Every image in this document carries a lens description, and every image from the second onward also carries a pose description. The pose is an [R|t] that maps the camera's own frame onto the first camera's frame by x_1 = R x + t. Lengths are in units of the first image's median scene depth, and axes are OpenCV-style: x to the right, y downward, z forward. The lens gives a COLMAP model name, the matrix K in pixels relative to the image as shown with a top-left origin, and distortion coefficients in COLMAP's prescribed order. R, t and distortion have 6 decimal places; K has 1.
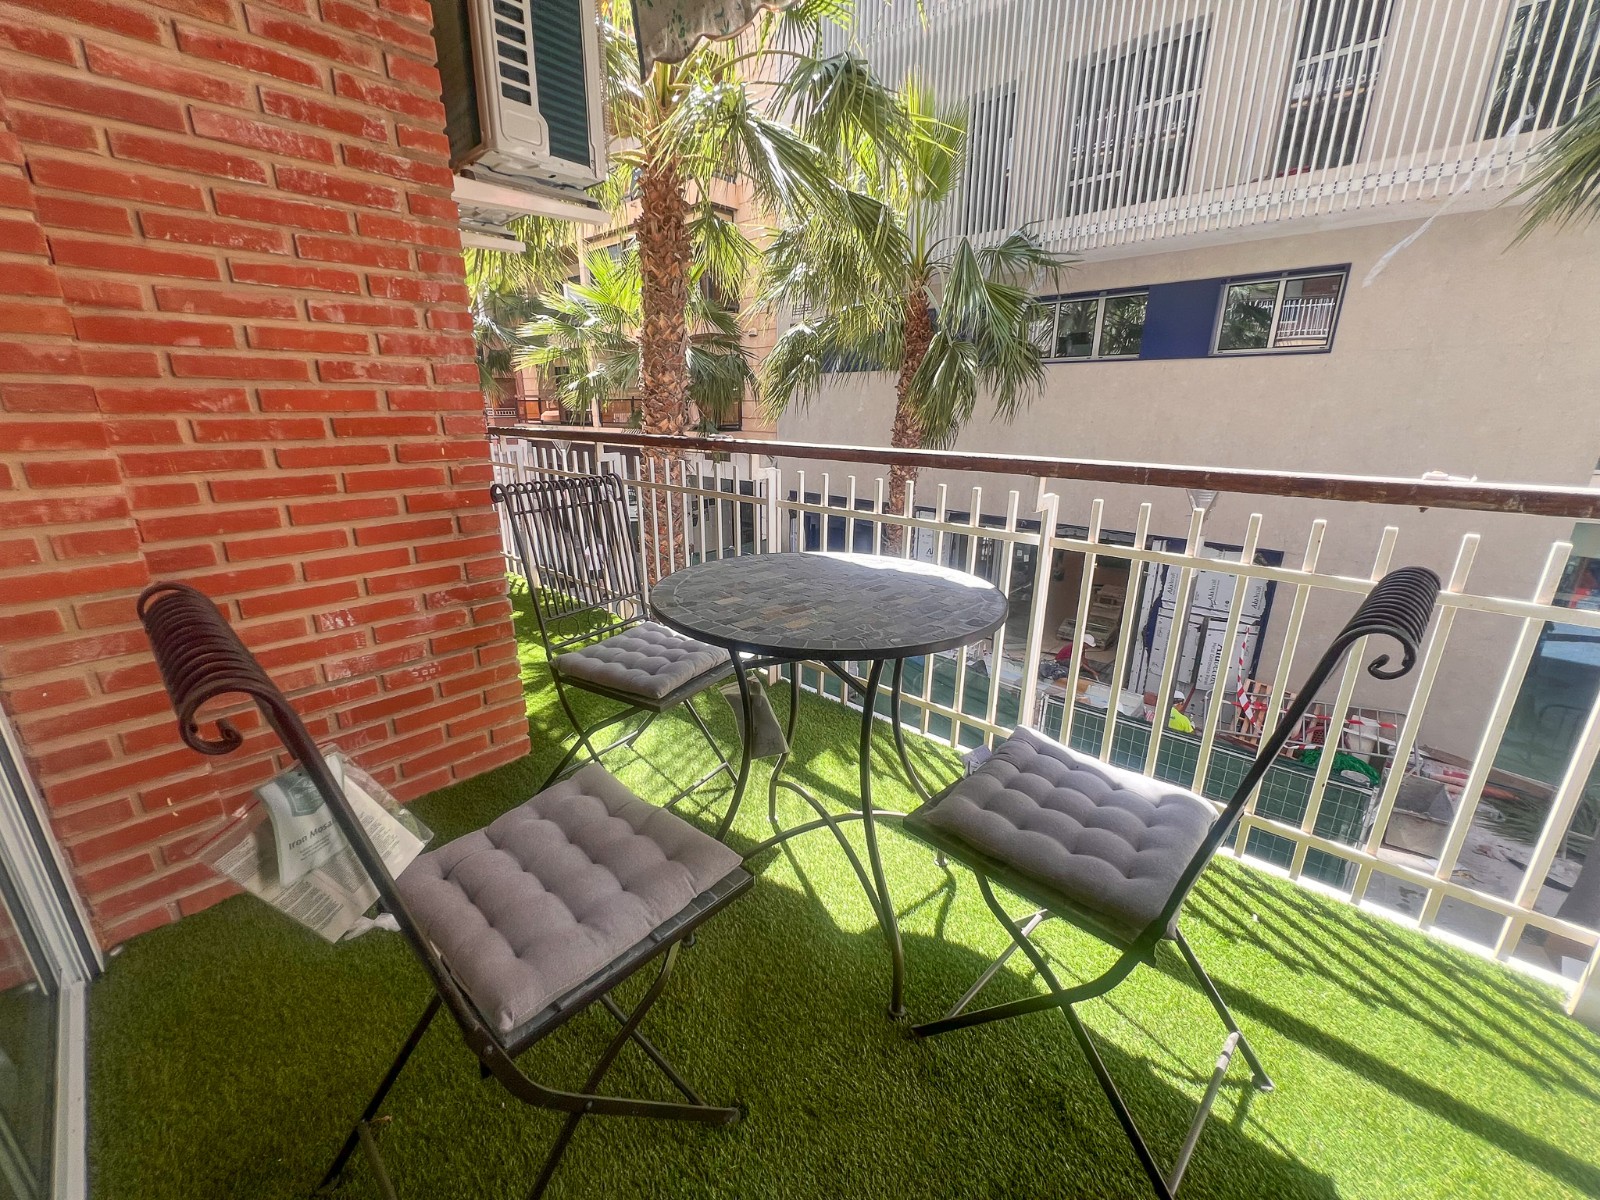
lens RADIAL K [[642.0, 0, 800.0], [0, 642.0, 600.0], [0, 0, 1]] dist [-0.000060, -0.000043]
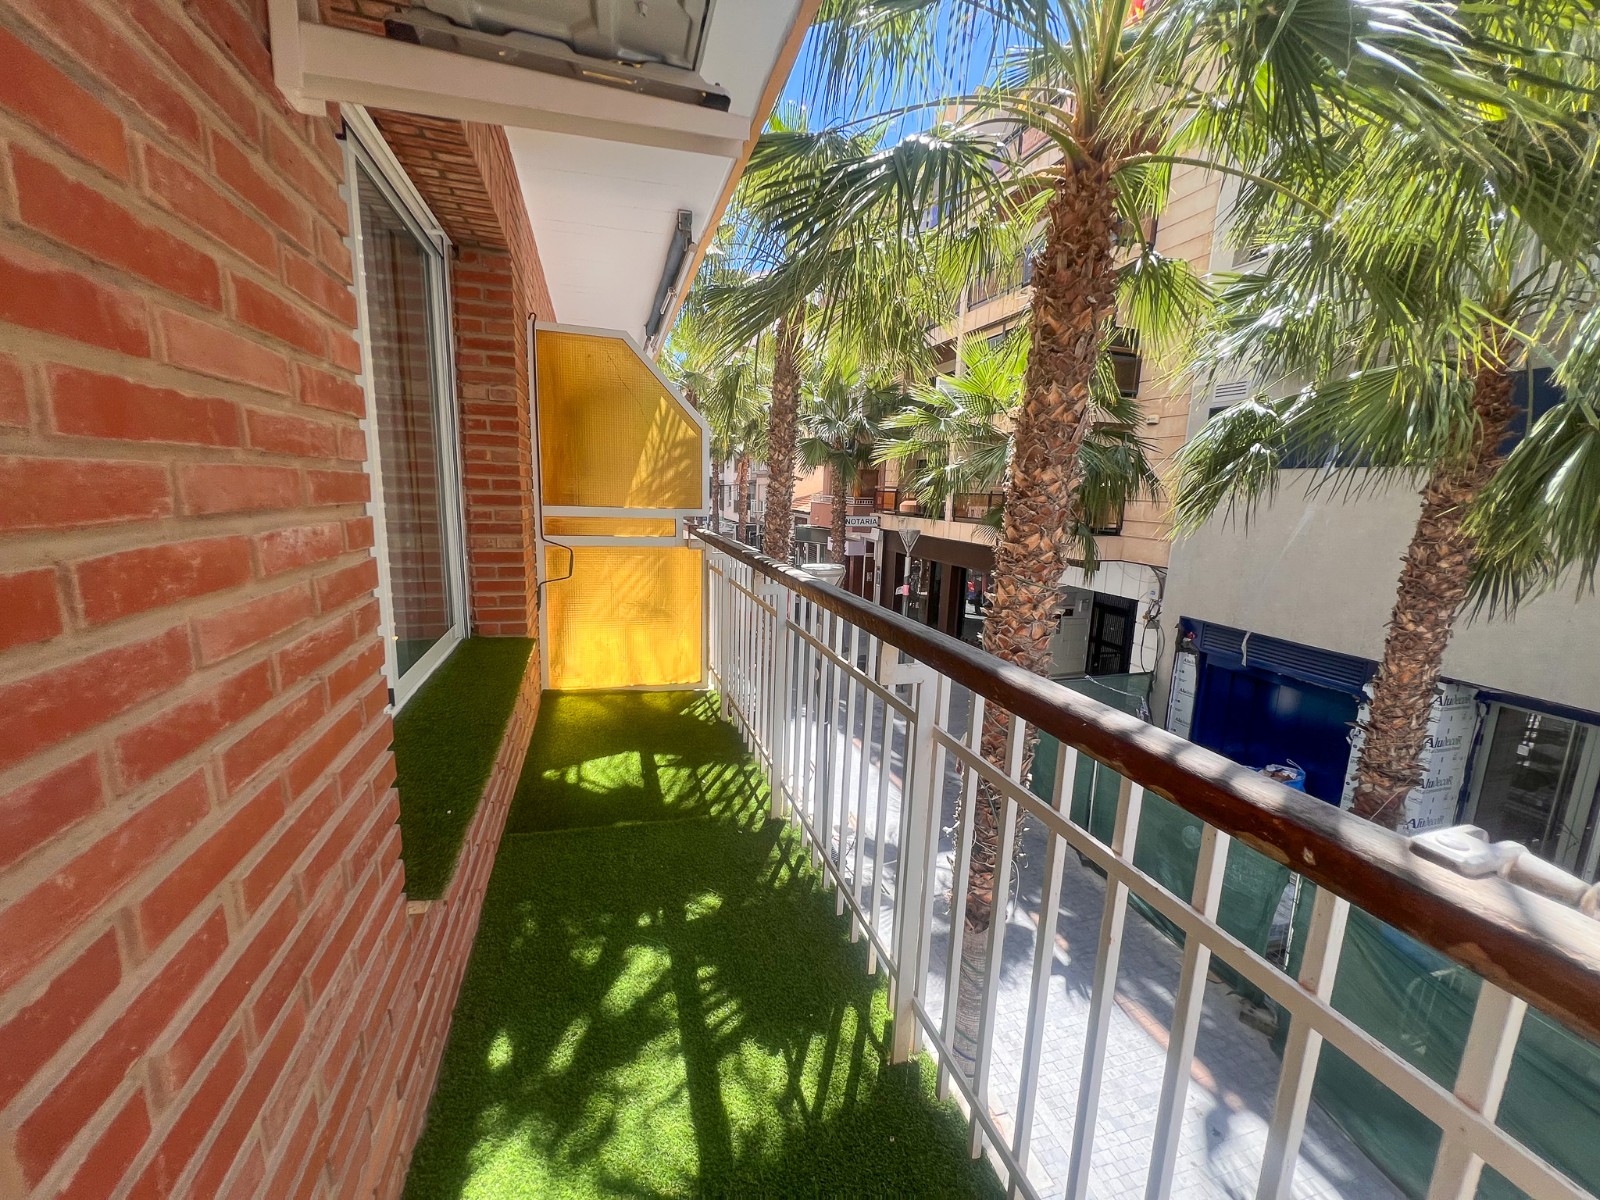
lens RADIAL K [[642.0, 0, 800.0], [0, 642.0, 600.0], [0, 0, 1]] dist [-0.000060, -0.000043]
pose [[0.863214, 0.112646, -0.492111, -0.051038], [-0.177047, 0.980426, -0.086136, -0.067778], [0.472776, 0.161480, 0.866261, 0.187746]]
